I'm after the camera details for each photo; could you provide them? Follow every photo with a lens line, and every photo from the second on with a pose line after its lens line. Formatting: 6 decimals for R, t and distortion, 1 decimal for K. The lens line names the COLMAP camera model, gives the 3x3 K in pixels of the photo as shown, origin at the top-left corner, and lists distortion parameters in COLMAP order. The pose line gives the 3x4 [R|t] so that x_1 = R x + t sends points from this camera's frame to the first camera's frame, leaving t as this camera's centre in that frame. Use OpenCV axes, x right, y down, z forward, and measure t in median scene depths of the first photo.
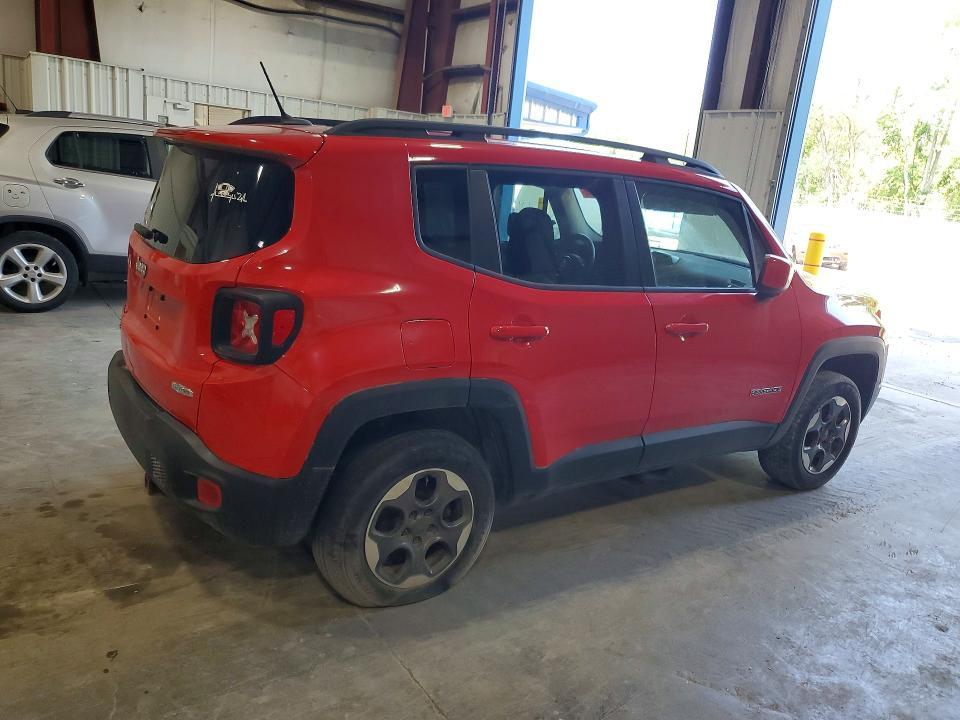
lens RADIAL K [[768.9, 0, 485.3], [0, 768.9, 363.9], [0, 0, 1]] dist [0.056409, 0.002107]
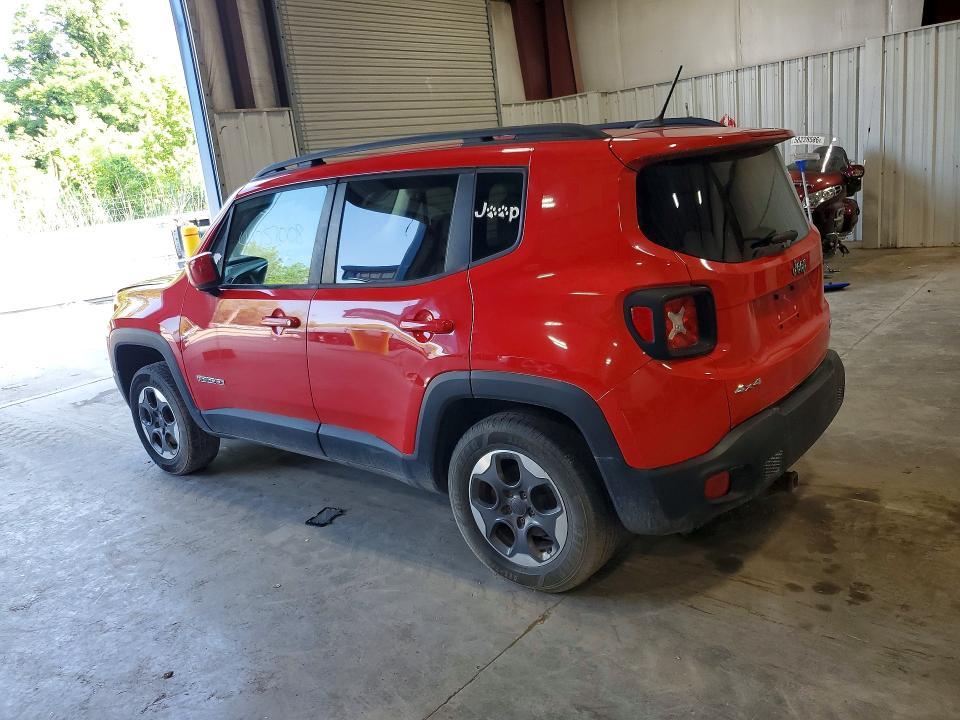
lens RADIAL K [[768.9, 0, 477.5], [0, 768.9, 365.3], [0, 0, 1]] dist [0.056409, 0.002107]
pose [[-0.309657, -0.302703, 0.901379, -1.227683], [0.307506, 0.865150, 0.396177, -0.518988], [-0.899751, 0.399859, -0.174816, 1.570499]]
